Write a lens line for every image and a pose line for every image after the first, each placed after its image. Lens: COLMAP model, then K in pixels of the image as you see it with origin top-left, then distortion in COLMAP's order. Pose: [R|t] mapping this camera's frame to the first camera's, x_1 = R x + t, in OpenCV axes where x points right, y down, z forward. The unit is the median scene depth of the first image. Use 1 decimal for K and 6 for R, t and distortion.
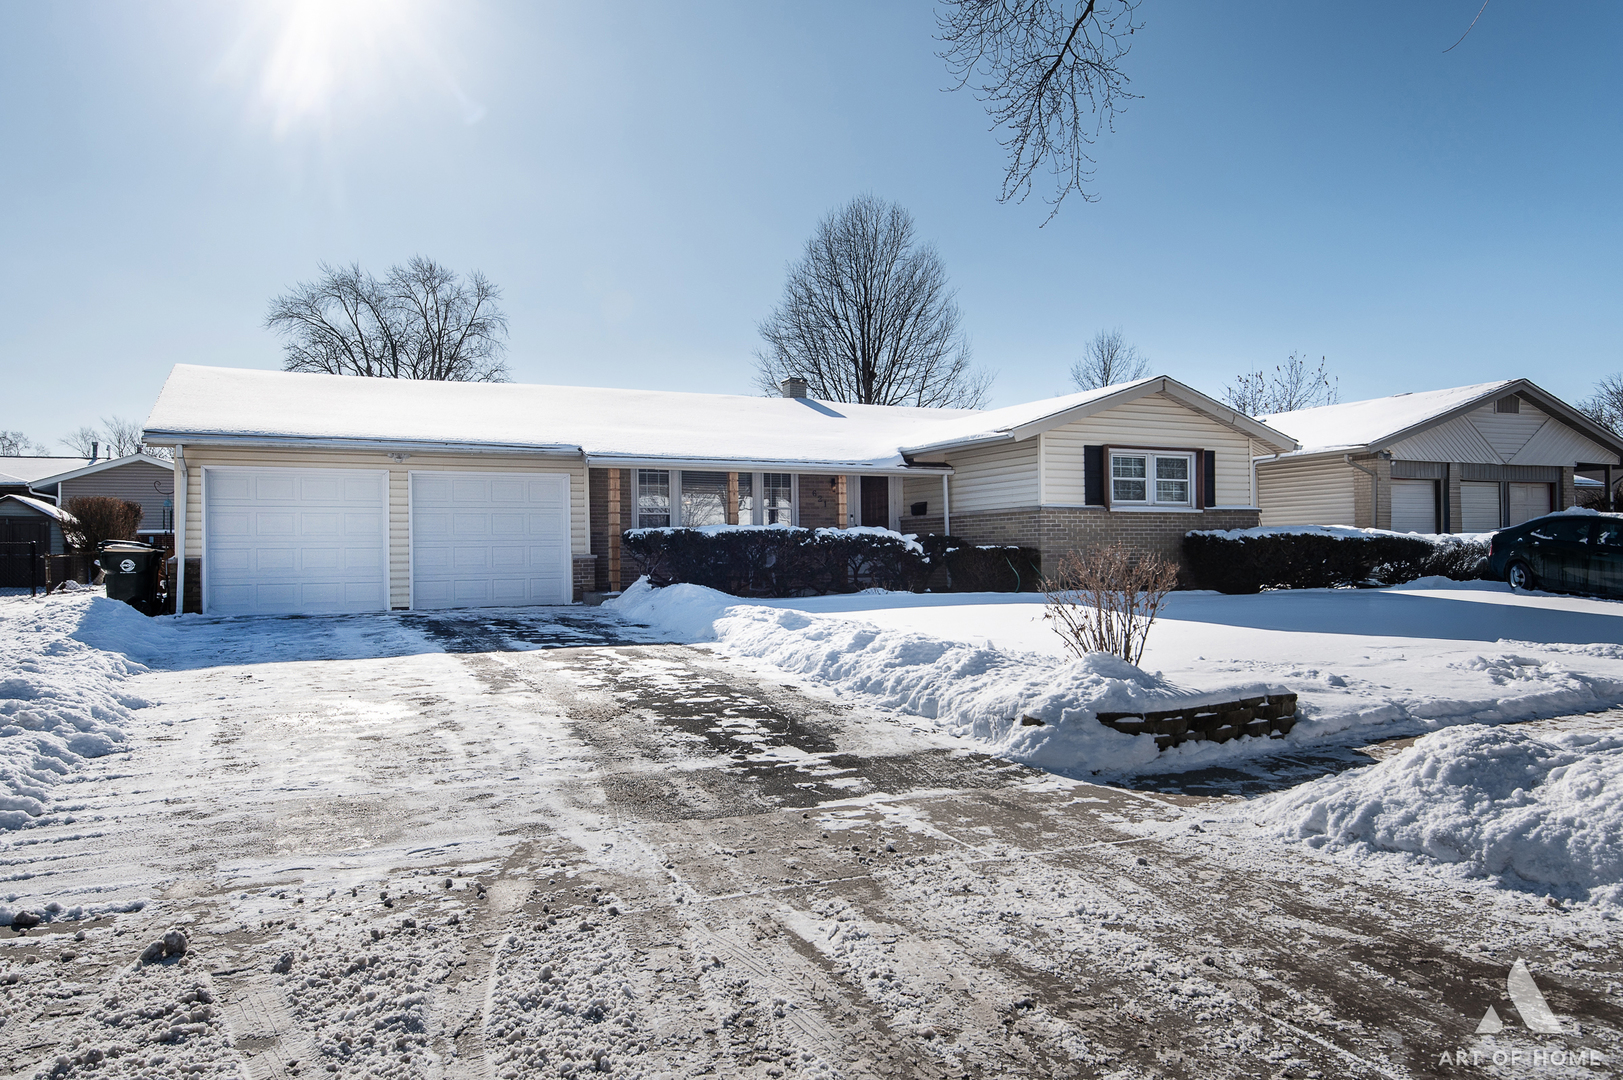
lens RADIAL K [[1143.2, 0, 810.6], [0, 1143.2, 541.2], [0, 0, 1]] dist [0.027646, 0.004803]
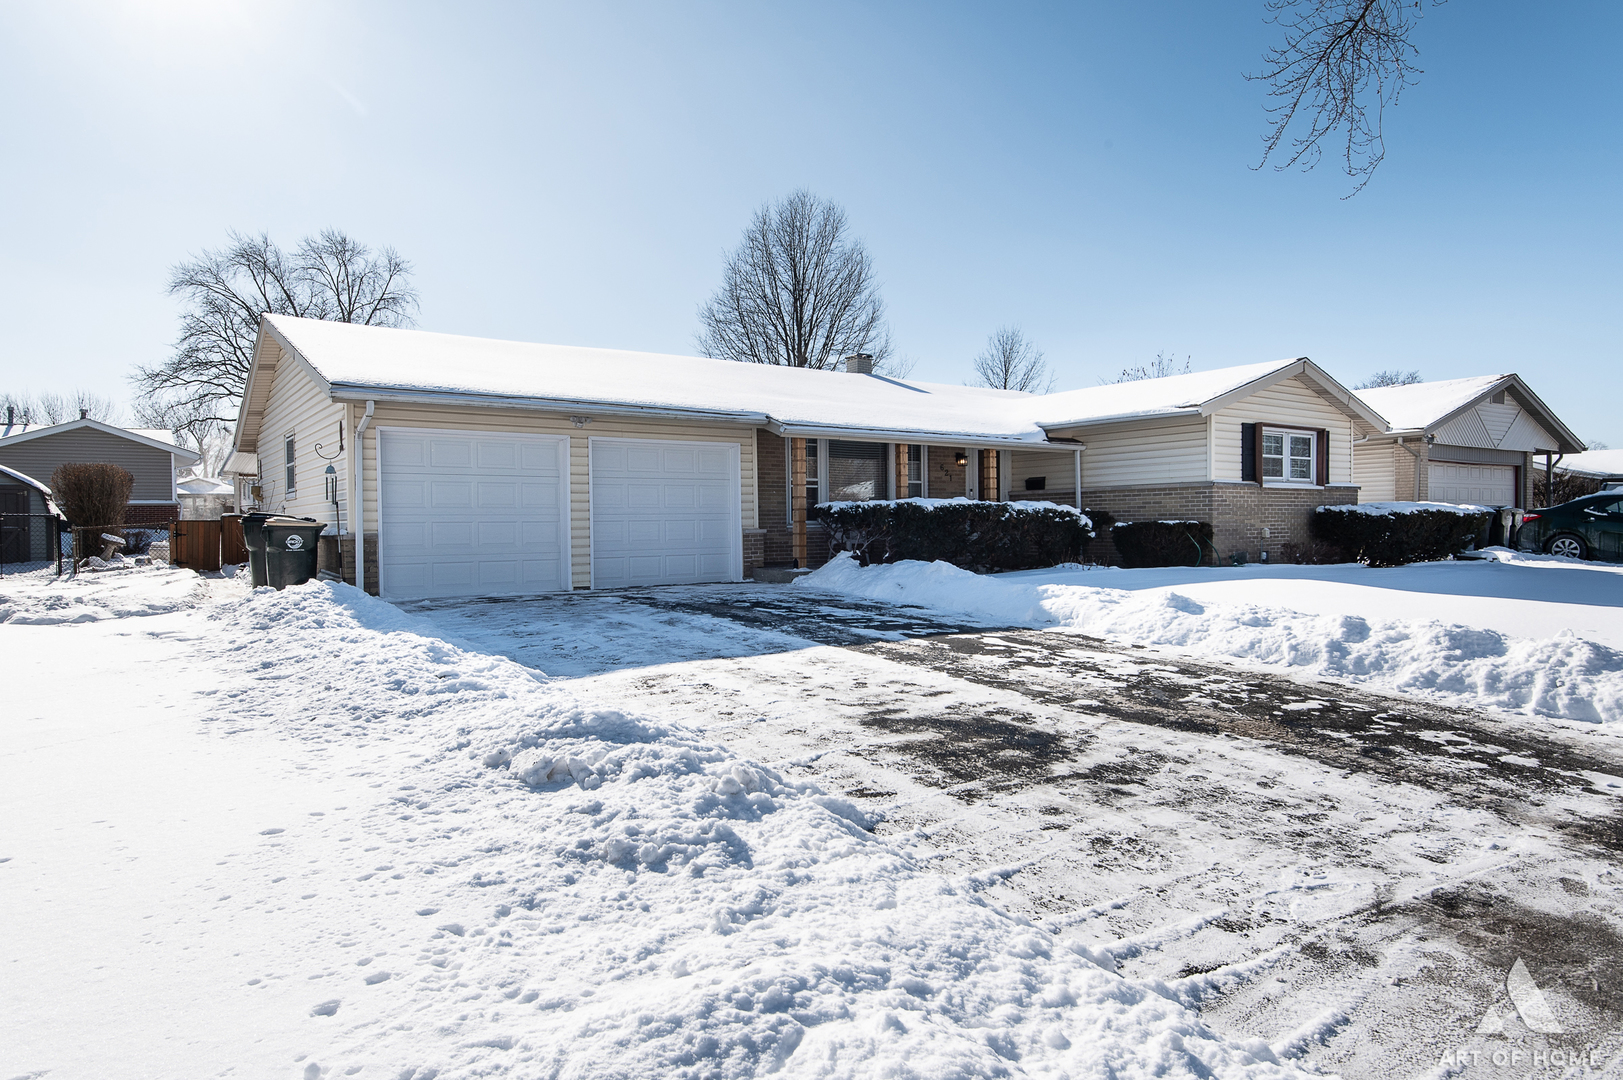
lens RADIAL K [[1014.3, 0, 813.2], [0, 1014.3, 535.8], [0, 0, 1]] dist [0.008562, -0.006935]
pose [[0.984004, -0.000895, 0.178146, -0.291366], [-0.002854, 0.999780, 0.020791, -0.000175], [-0.178125, -0.020967, 0.983784, 0.161119]]
